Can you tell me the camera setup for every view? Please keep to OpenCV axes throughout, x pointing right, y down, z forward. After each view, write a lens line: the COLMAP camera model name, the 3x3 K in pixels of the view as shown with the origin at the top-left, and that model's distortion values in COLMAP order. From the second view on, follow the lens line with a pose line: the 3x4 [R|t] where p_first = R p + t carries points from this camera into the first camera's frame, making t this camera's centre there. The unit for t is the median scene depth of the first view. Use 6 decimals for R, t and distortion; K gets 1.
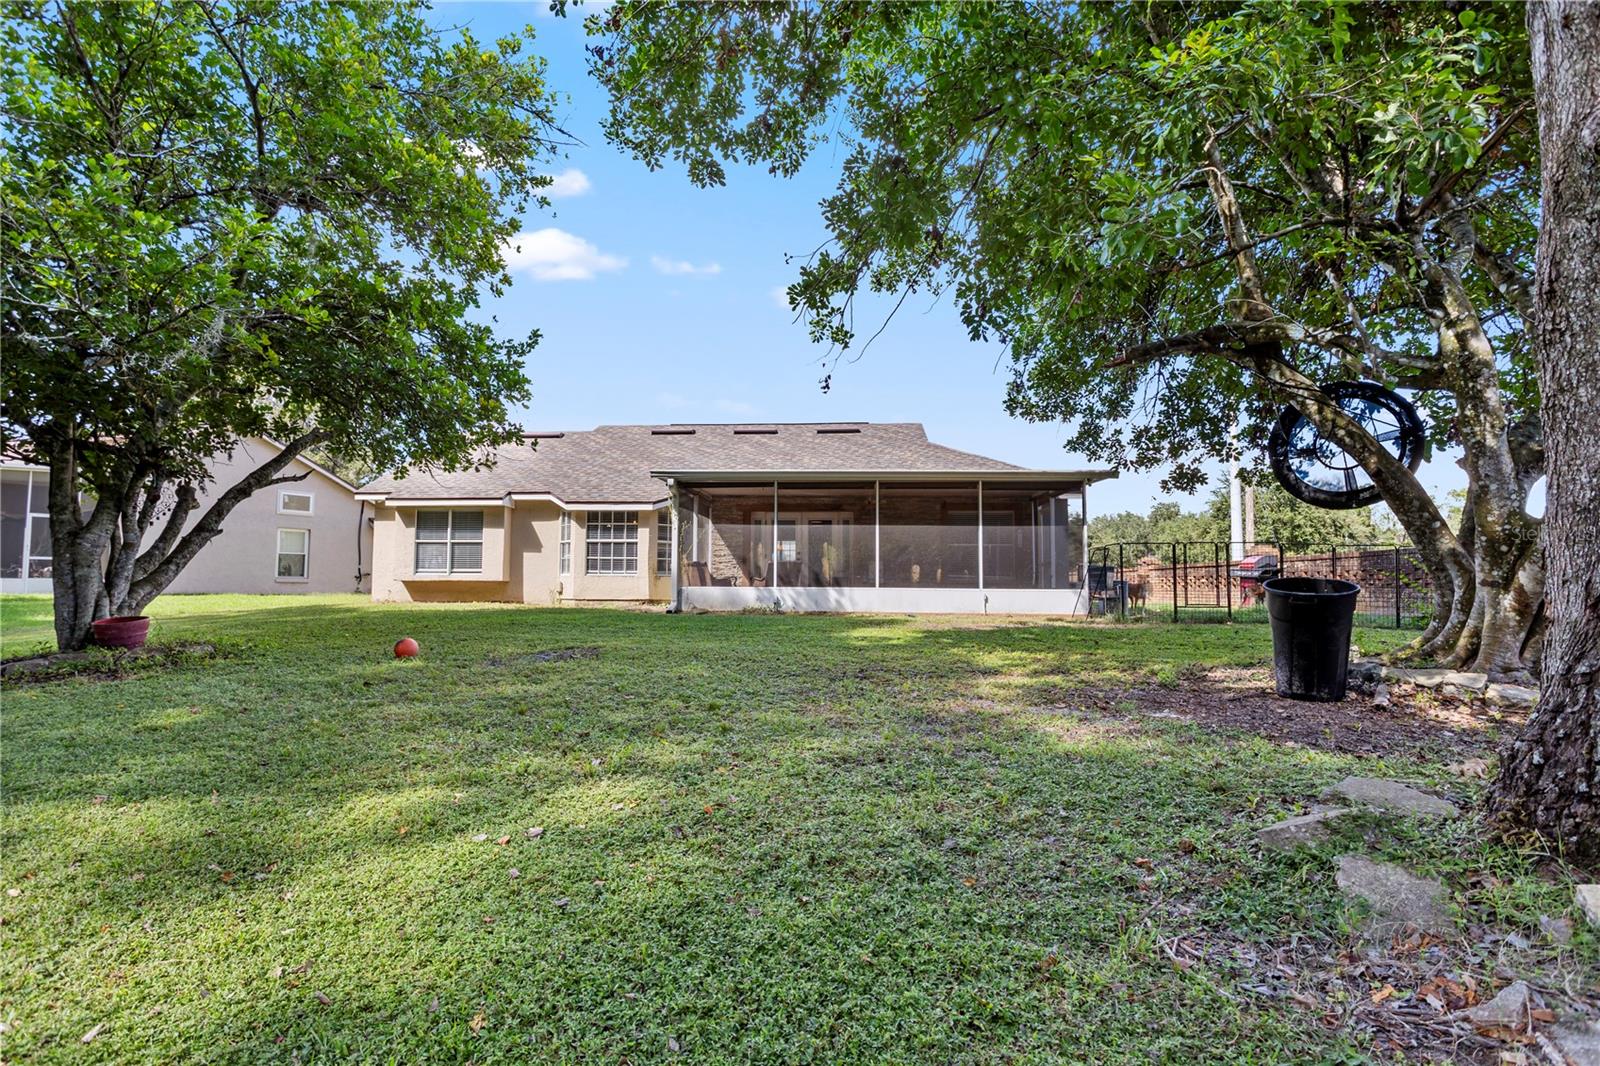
lens RADIAL K [[781.0, 0, 802.7], [0, 781.0, 518.2], [0, 0, 1]] dist [-0.063230, 0.037110]
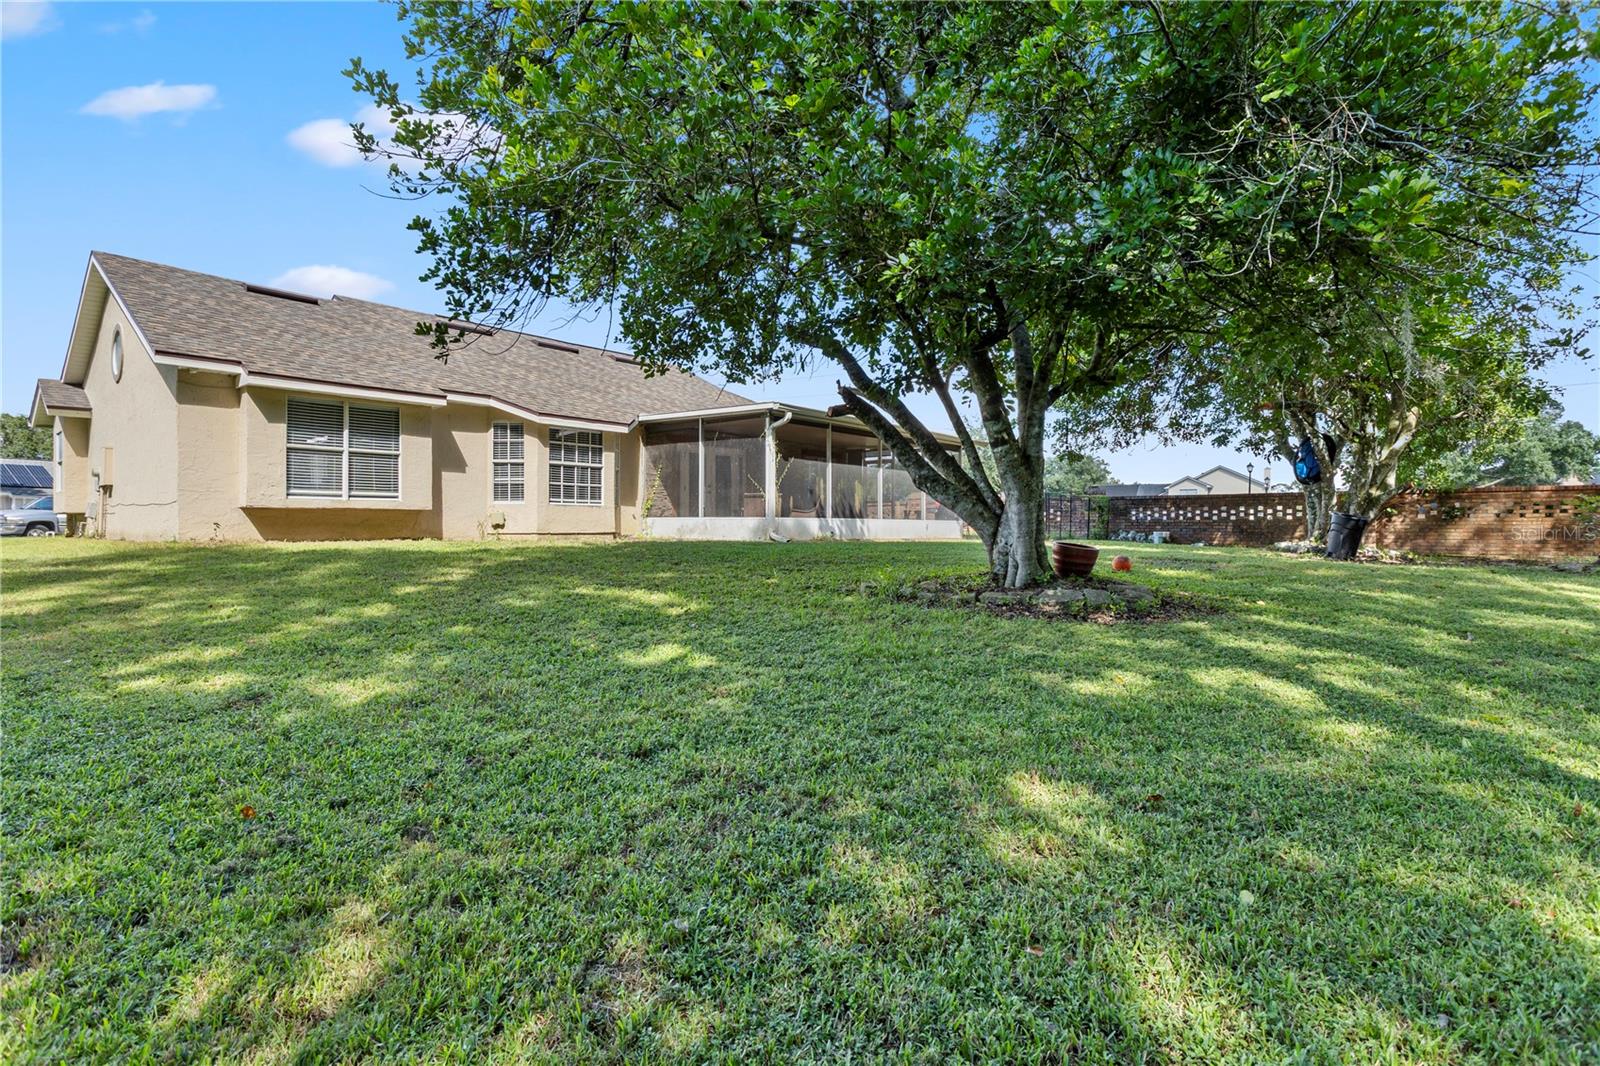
lens RADIAL K [[781.0, 0, 802.7], [0, 781.0, 518.2], [0, 0, 1]] dist [-0.063230, 0.037110]
pose [[0.552912, 0.002563, 0.833236, -0.802847], [-0.074495, 0.996143, 0.046369, 0.029309], [-0.829903, -0.087710, 0.550970, 0.314497]]
